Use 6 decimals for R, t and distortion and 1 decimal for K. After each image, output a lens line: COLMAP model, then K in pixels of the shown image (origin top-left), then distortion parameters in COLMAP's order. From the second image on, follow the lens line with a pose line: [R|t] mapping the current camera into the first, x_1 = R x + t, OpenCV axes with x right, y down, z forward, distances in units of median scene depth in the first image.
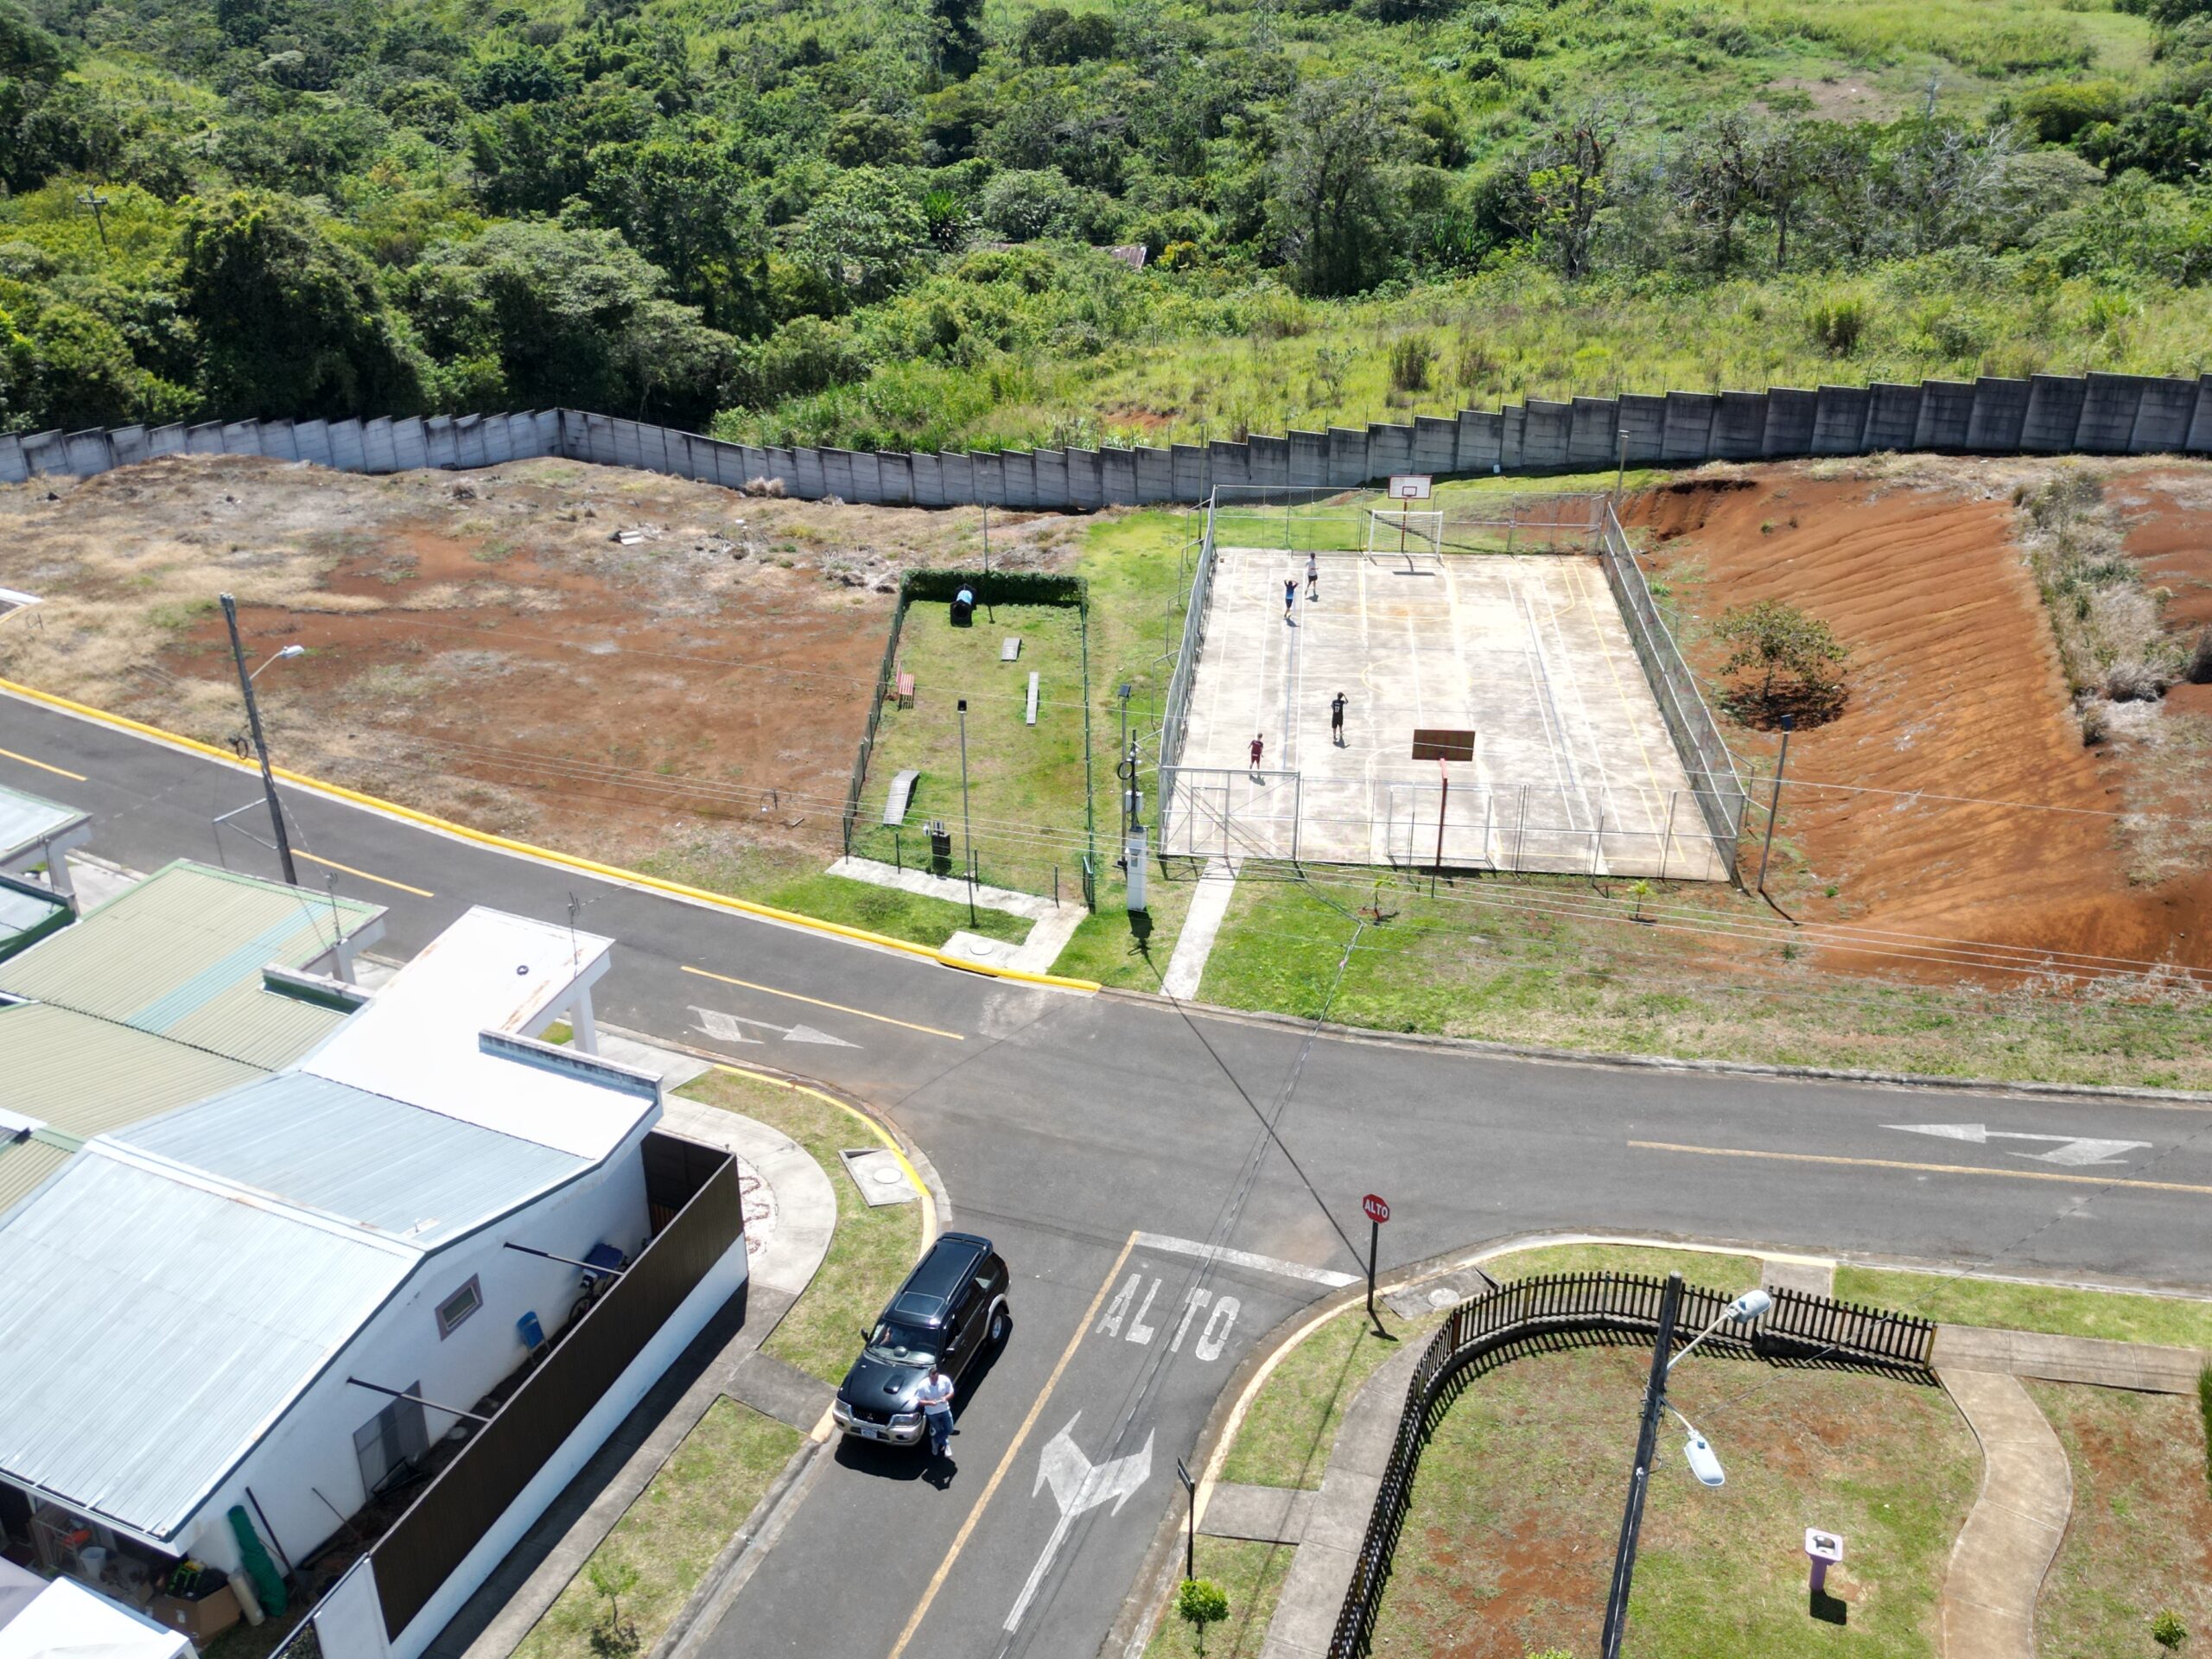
lens RADIAL K [[1848.6, 0, 1106.1], [0, 1848.6, 824.8], [0, 0, 1]] dist [0.061249, -0.052251]
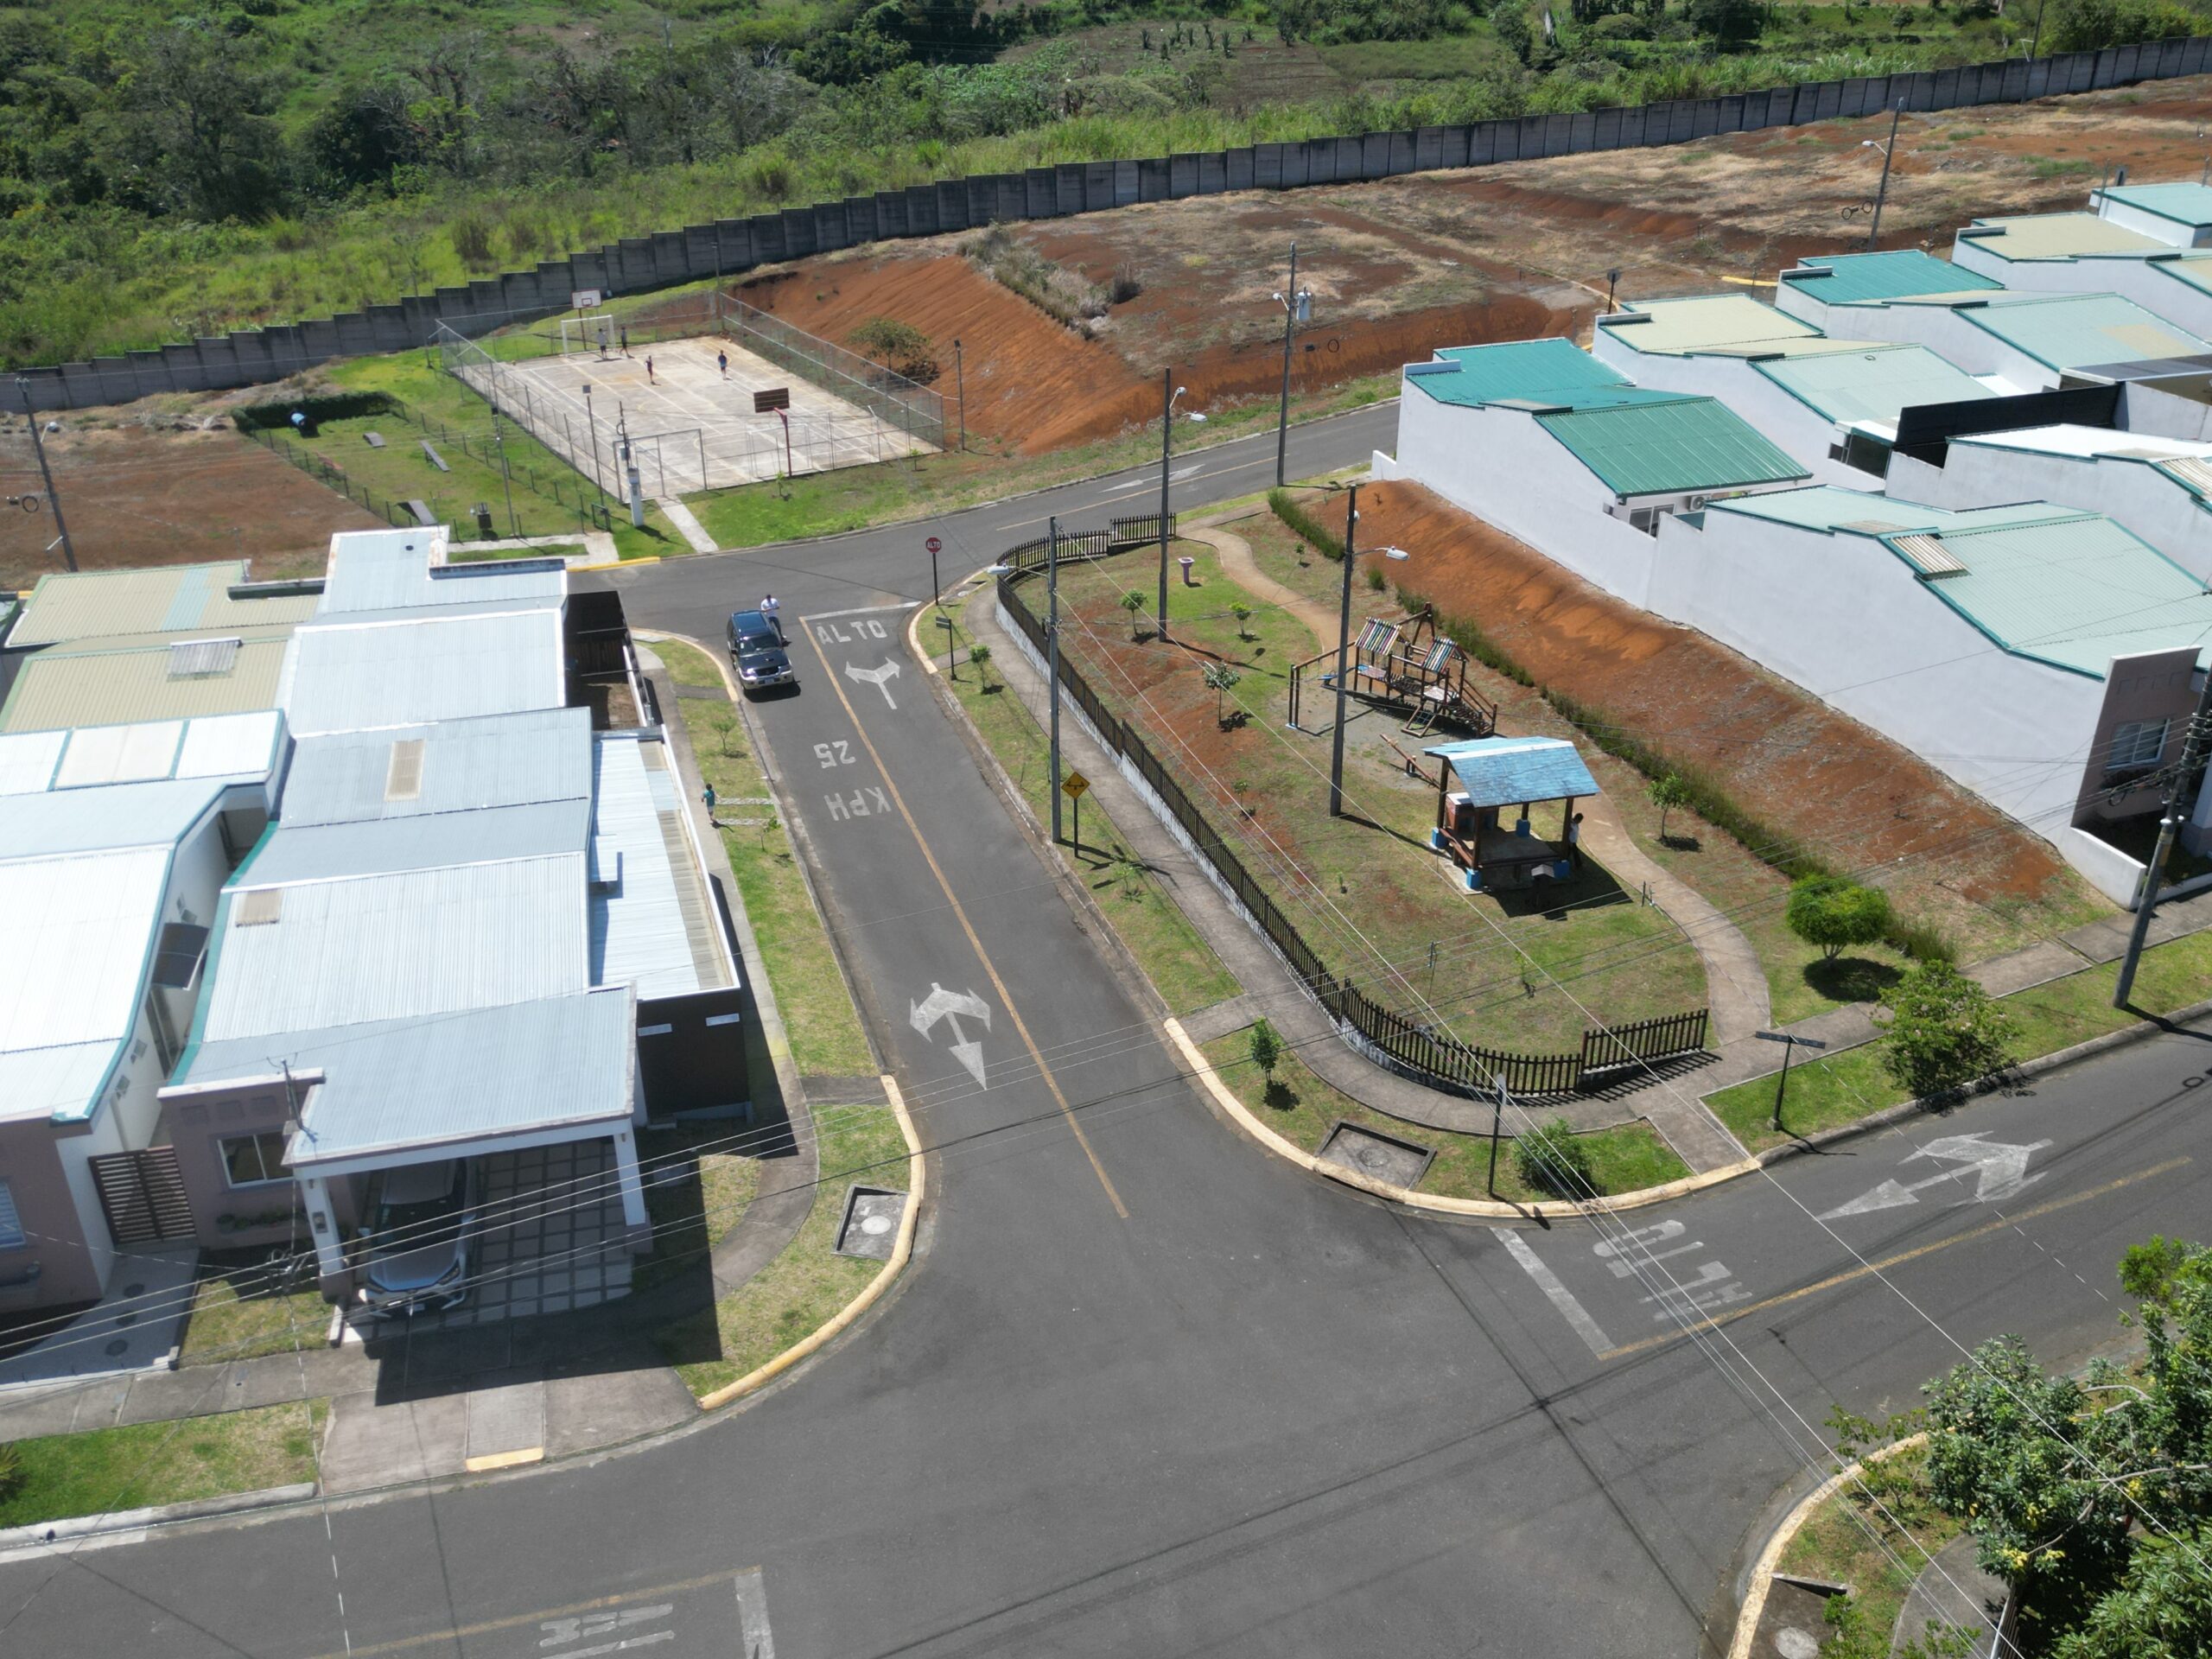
lens RADIAL K [[1848.6, 0, 1106.1], [0, 1848.6, 824.8], [0, 0, 1]] dist [0.061249, -0.052251]
pose [[0.783880, -0.283125, 0.552605, -0.401566], [0.274770, 0.956277, 0.100178, 0.155933], [-0.556806, 0.073312, 0.827401, -0.324716]]
